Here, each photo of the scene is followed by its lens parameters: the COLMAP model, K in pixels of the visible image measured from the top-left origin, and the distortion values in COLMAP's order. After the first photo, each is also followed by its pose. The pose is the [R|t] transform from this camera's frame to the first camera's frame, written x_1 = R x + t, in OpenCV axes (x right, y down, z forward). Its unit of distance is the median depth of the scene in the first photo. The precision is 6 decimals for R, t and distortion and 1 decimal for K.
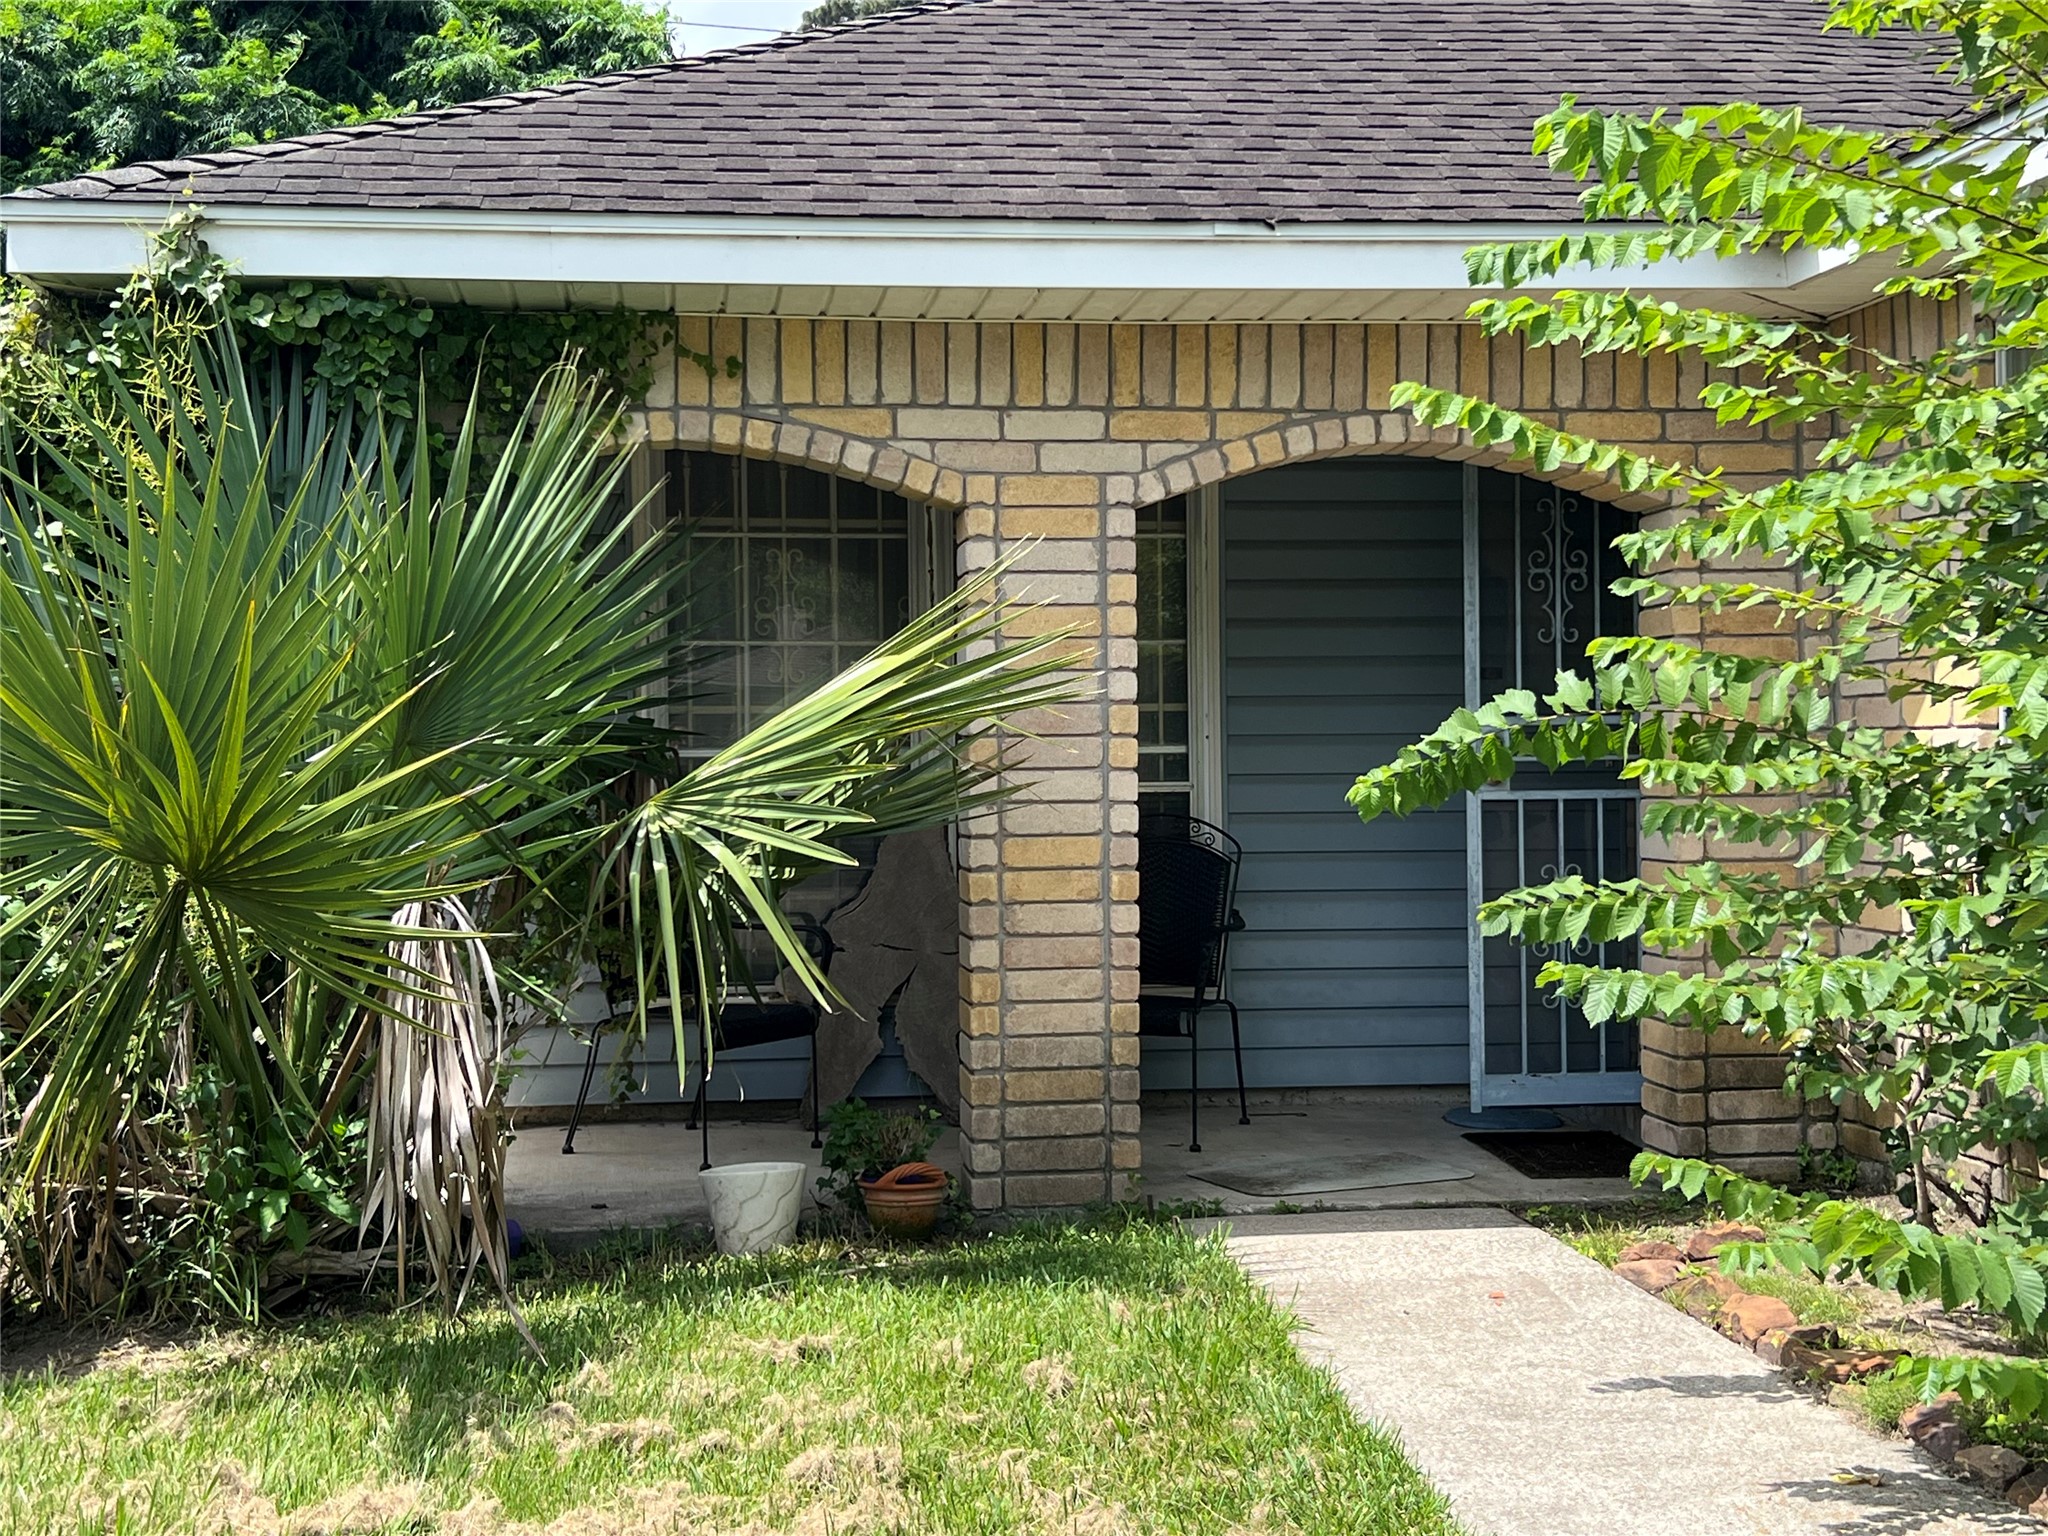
lens RADIAL K [[2731.2, 0, 1021.4], [0, 2731.2, 767.2], [0, 0, 1]] dist [0.004753, 0.000000]
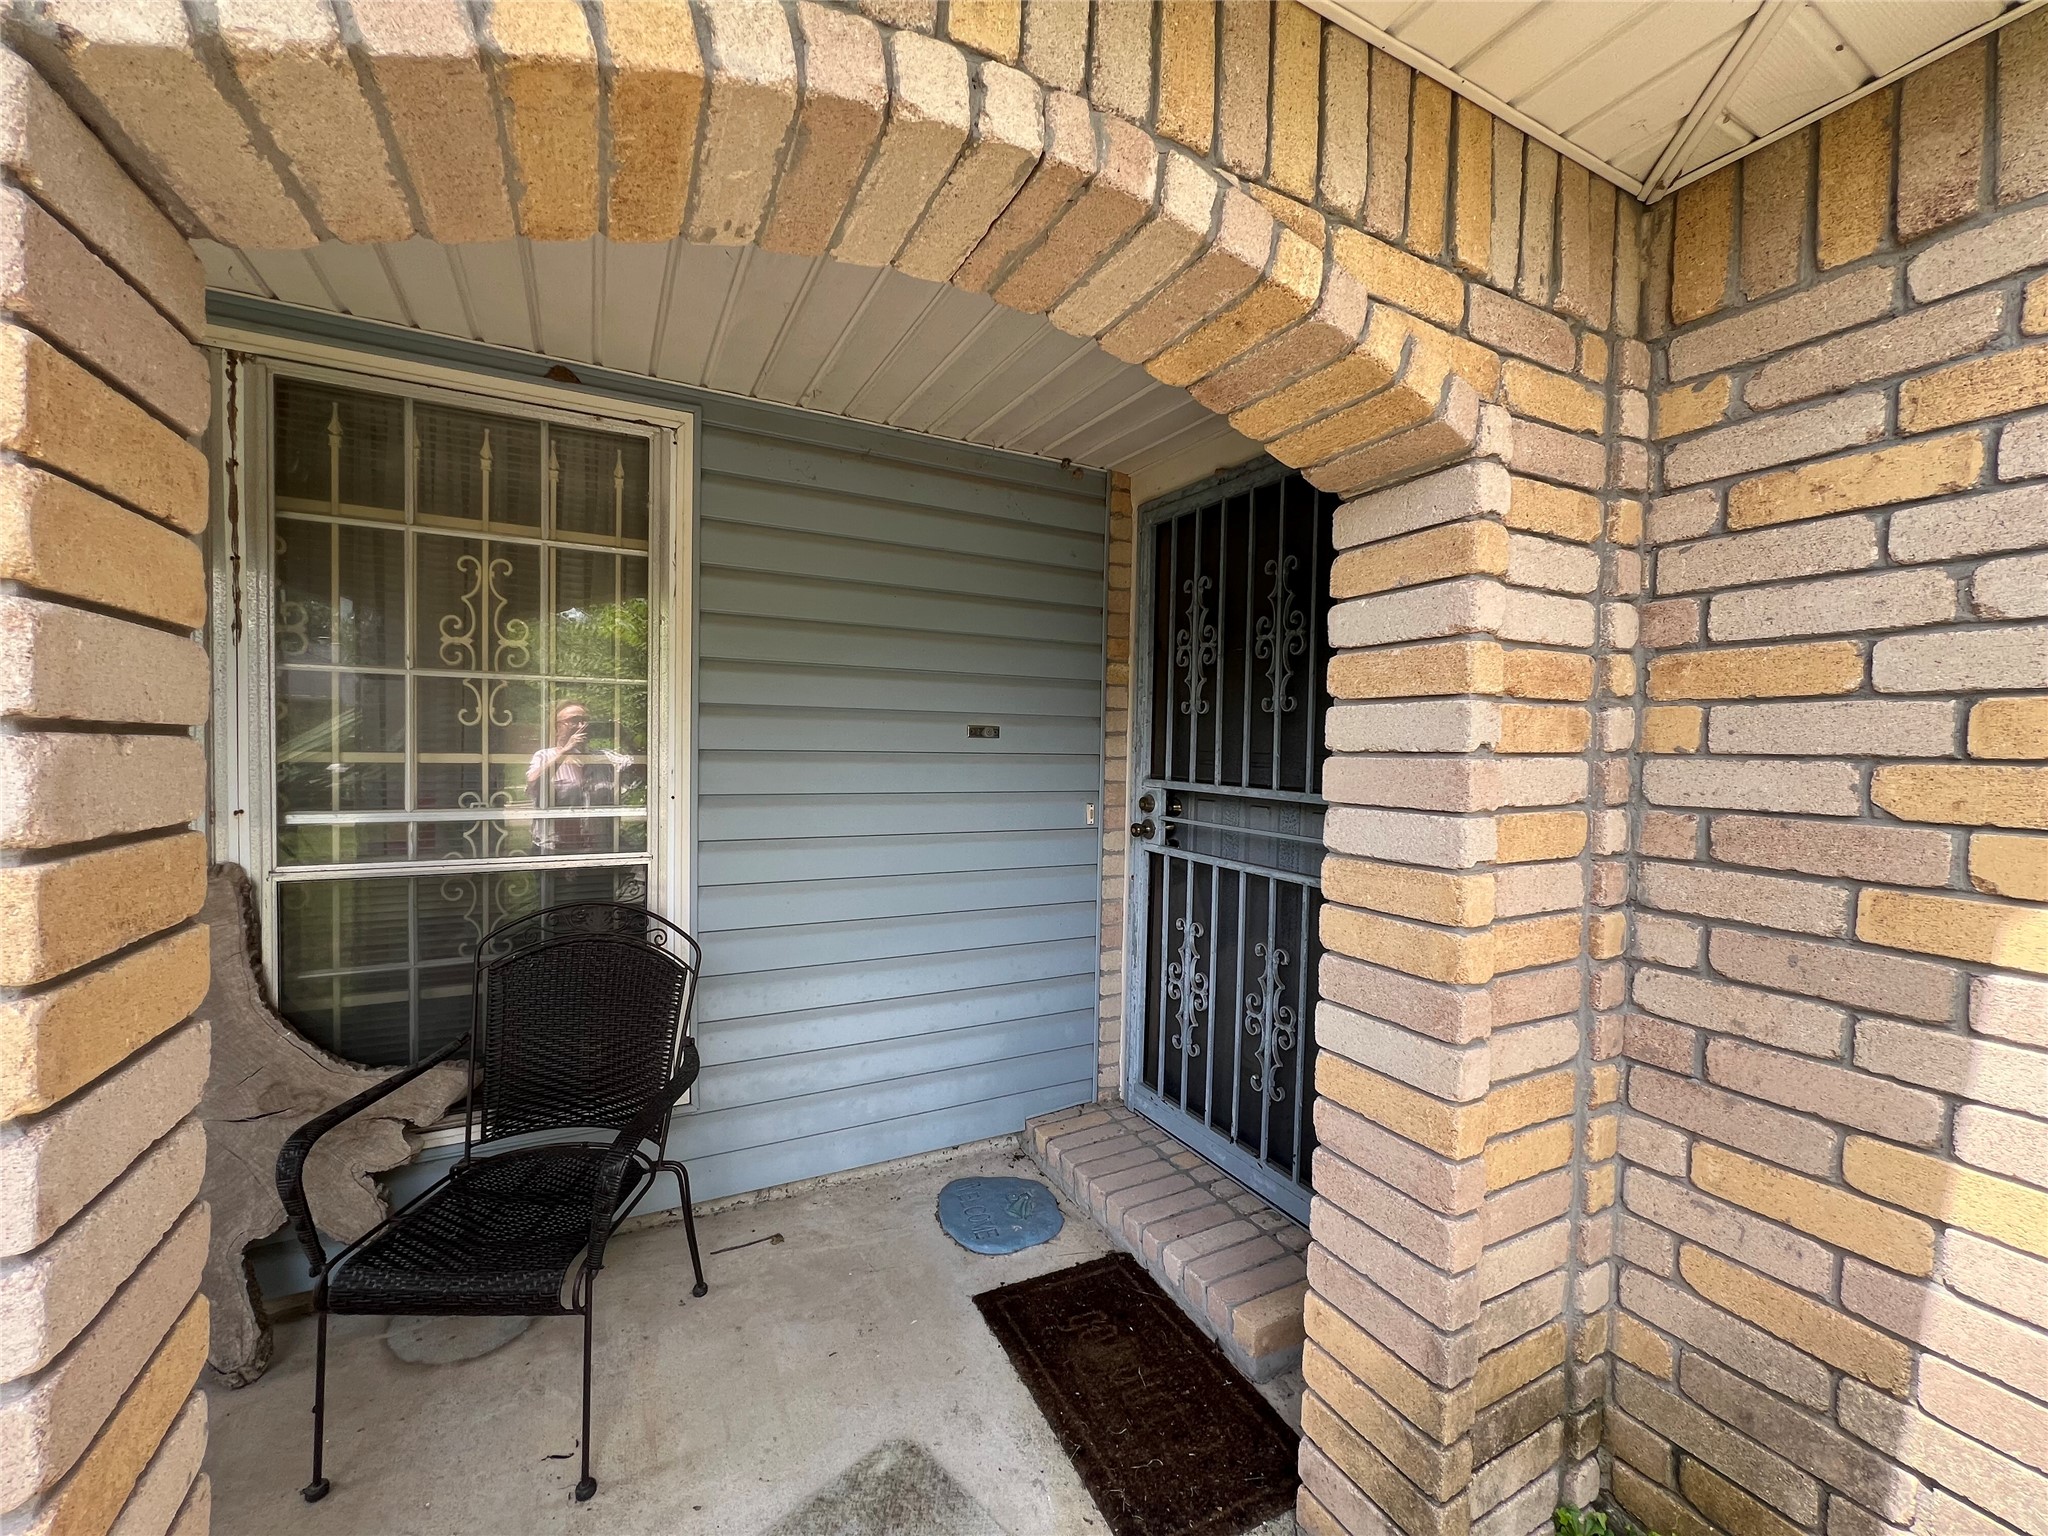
lens RADIAL K [[824.8, 0, 1023.2], [0, 824.8, 768.8], [0, 0, 1]] dist [-0.000806, 0.000000]
pose [[0.937206, 0.017698, 0.348326, 0.081893], [-0.026852, 0.999409, 0.021471, -0.028668], [-0.347740, -0.029476, 0.937127, 0.737292]]
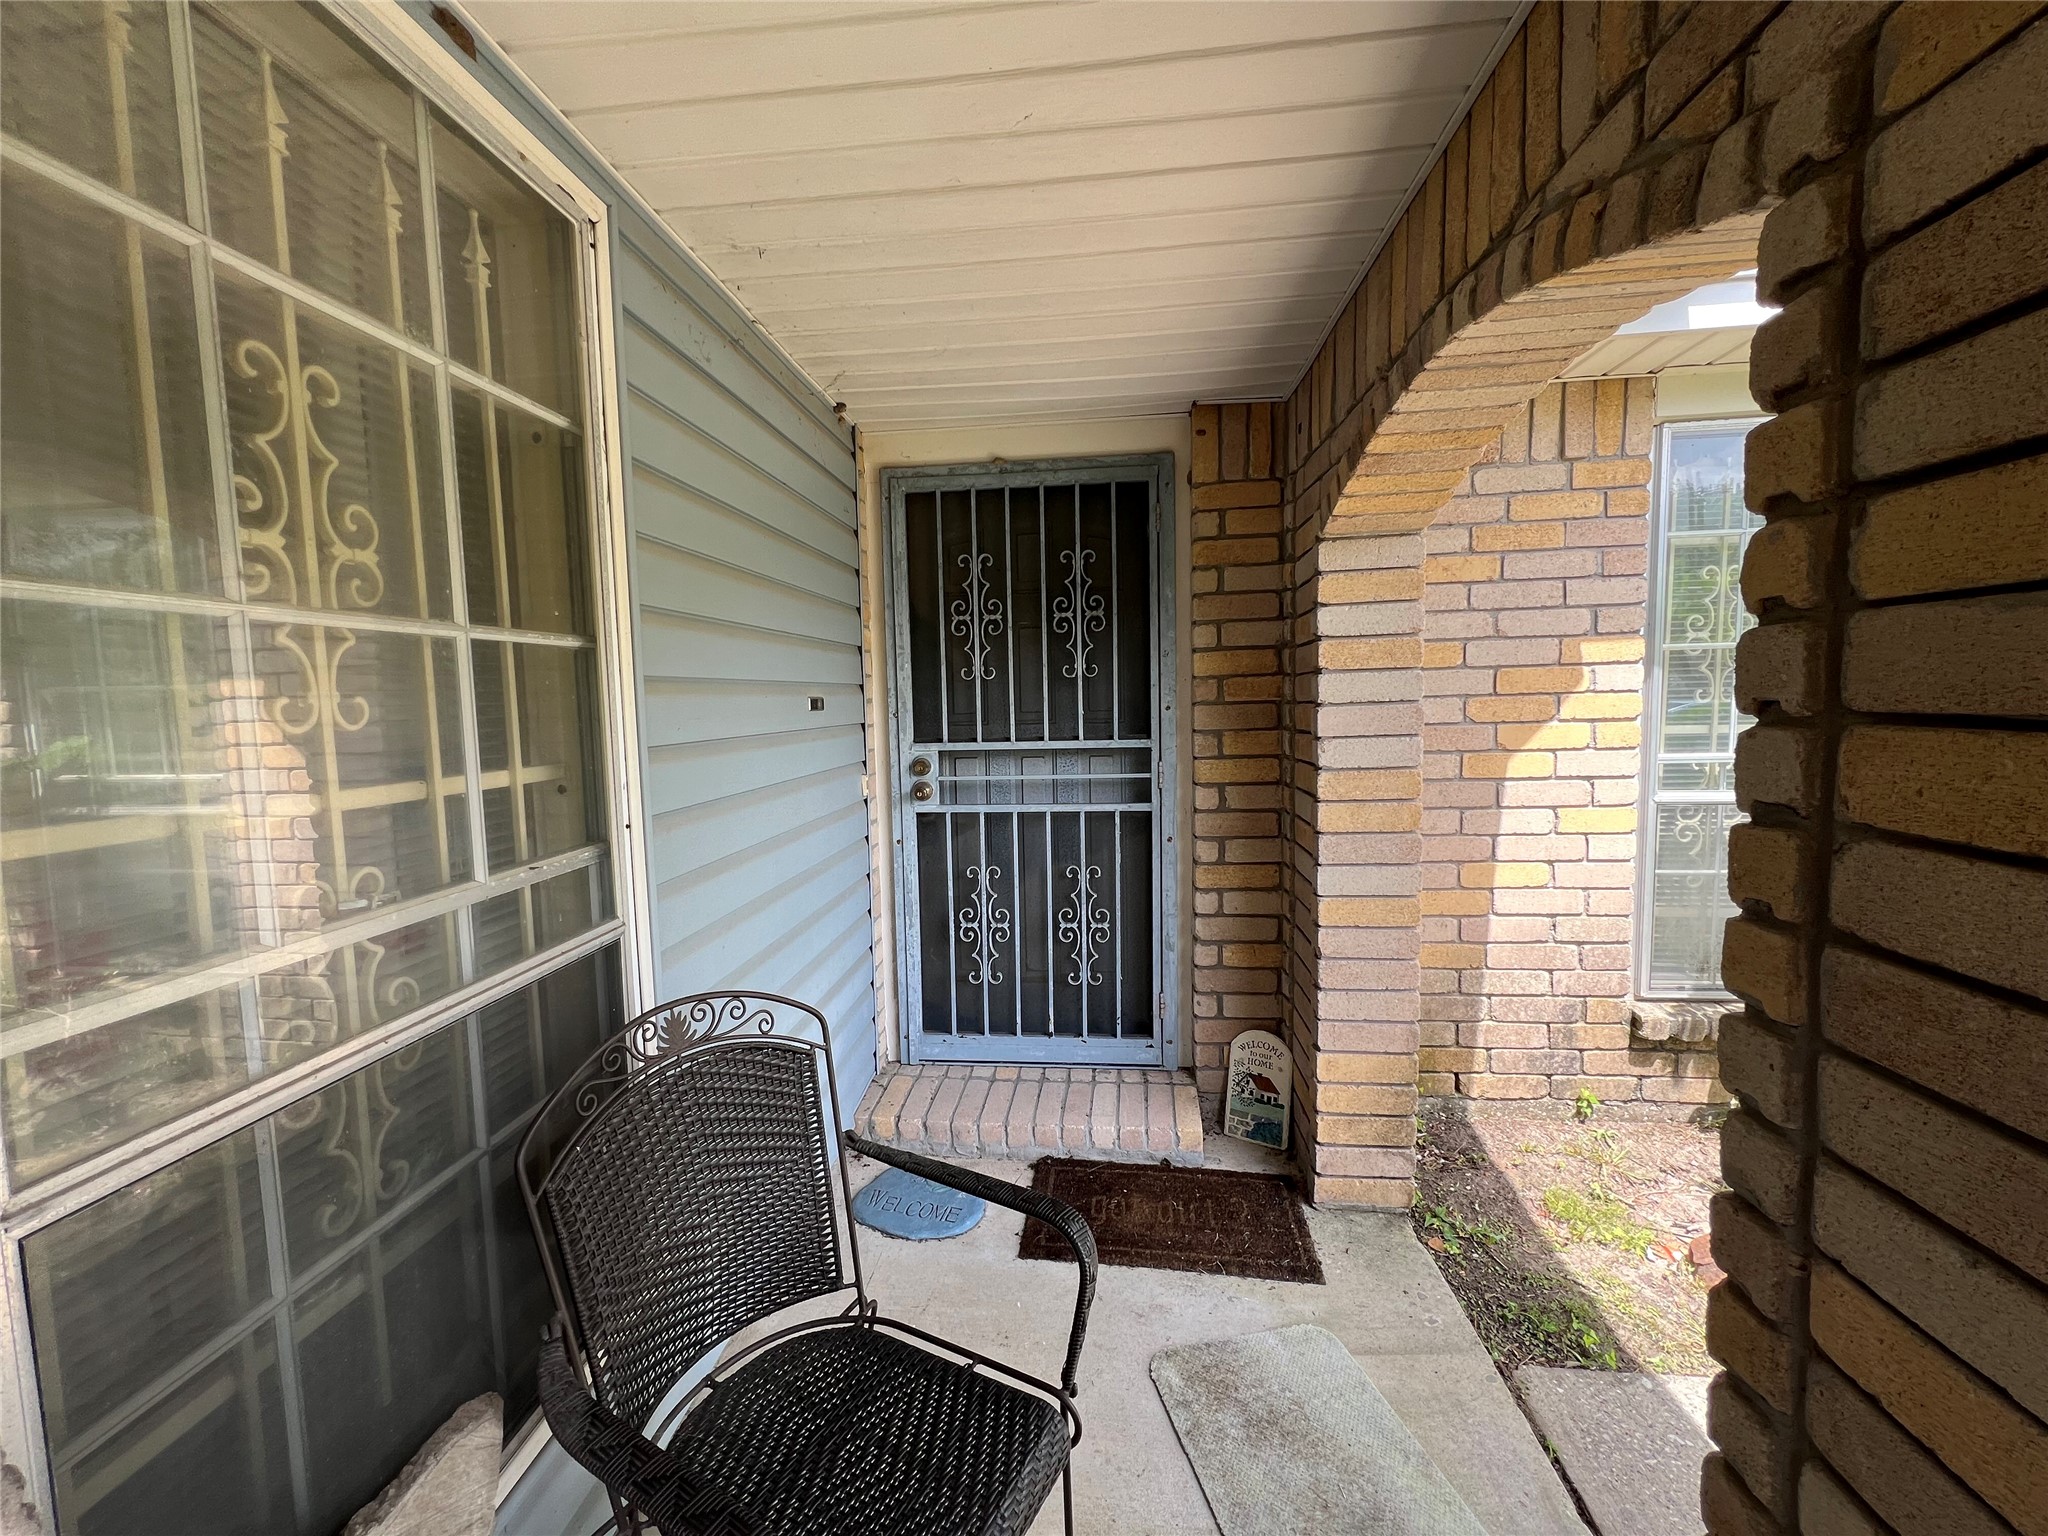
lens RADIAL K [[824.8, 0, 1019.7], [0, 824.8, 767.6], [0, 0, 1]] dist [-0.000806, 0.000000]
pose [[0.224228, -0.079246, 0.971309, -0.064311], [0.031599, 0.996755, 0.074027, -0.032200], [-0.974024, 0.014093, 0.226005, 0.897353]]
